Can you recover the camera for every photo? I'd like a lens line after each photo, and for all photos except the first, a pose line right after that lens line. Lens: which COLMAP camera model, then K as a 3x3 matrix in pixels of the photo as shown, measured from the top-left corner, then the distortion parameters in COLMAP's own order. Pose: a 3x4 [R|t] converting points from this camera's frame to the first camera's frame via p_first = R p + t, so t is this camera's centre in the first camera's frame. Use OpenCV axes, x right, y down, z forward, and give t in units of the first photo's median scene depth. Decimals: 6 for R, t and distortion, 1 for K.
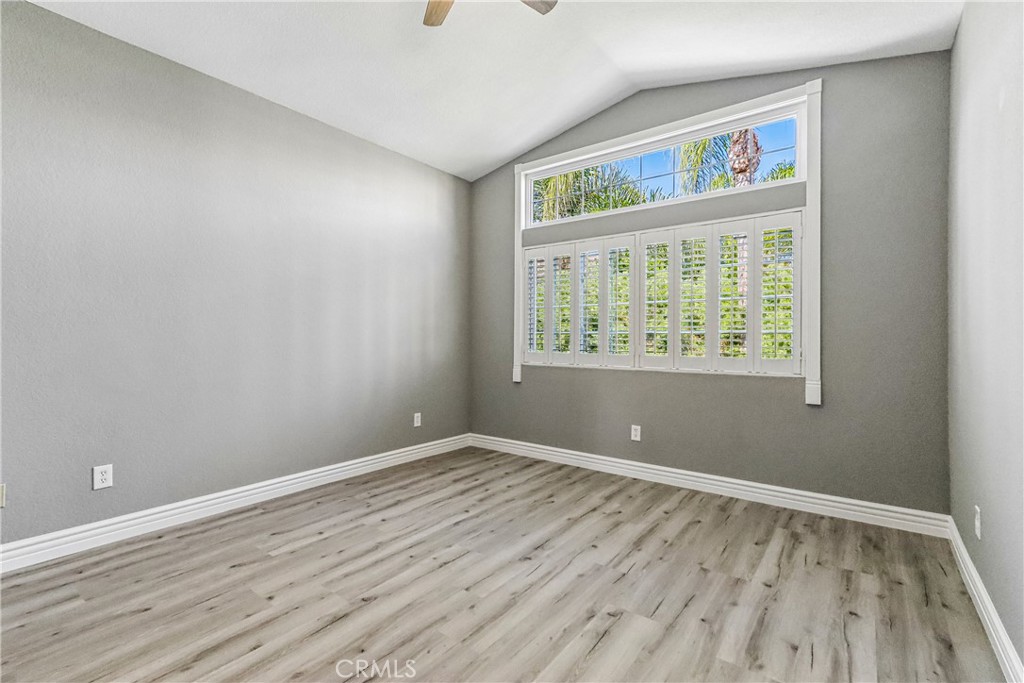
lens RADIAL K [[471.3, 0, 512.4], [0, 471.3, 340.5], [0, 0, 1]] dist [0.029082, 0.000722]
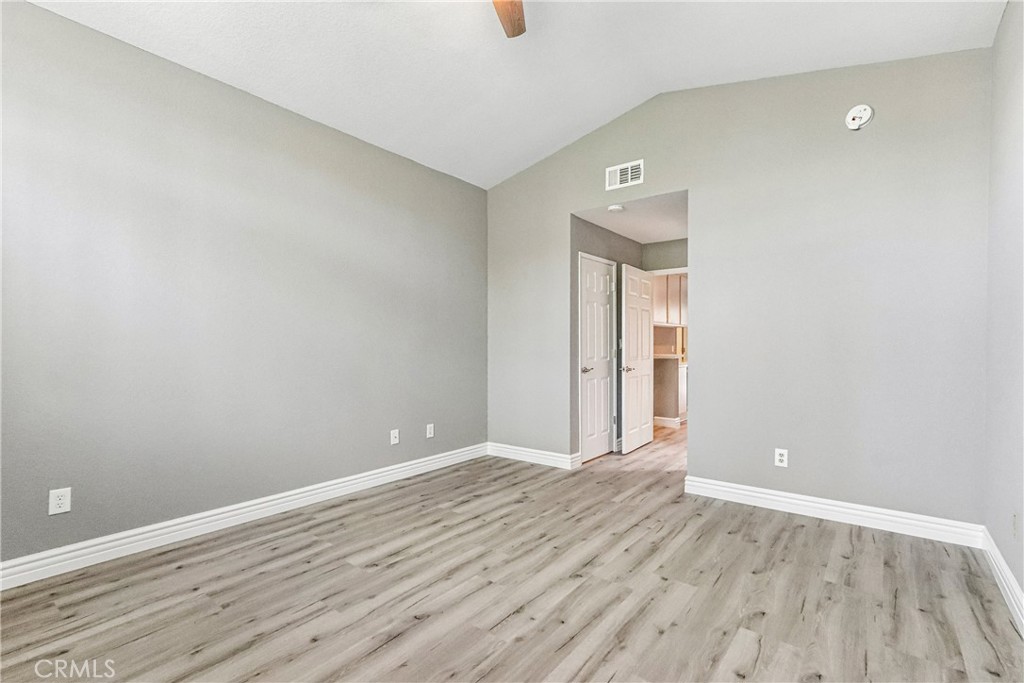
lens RADIAL K [[471.3, 0, 512.1], [0, 471.3, 342.8], [0, 0, 1]] dist [0.029082, 0.000722]
pose [[-0.999776, -0.001698, 0.021112, -0.161282], [-0.001786, 0.999990, -0.004168, -0.010225], [-0.021104, -0.004205, -0.999768, 2.012491]]
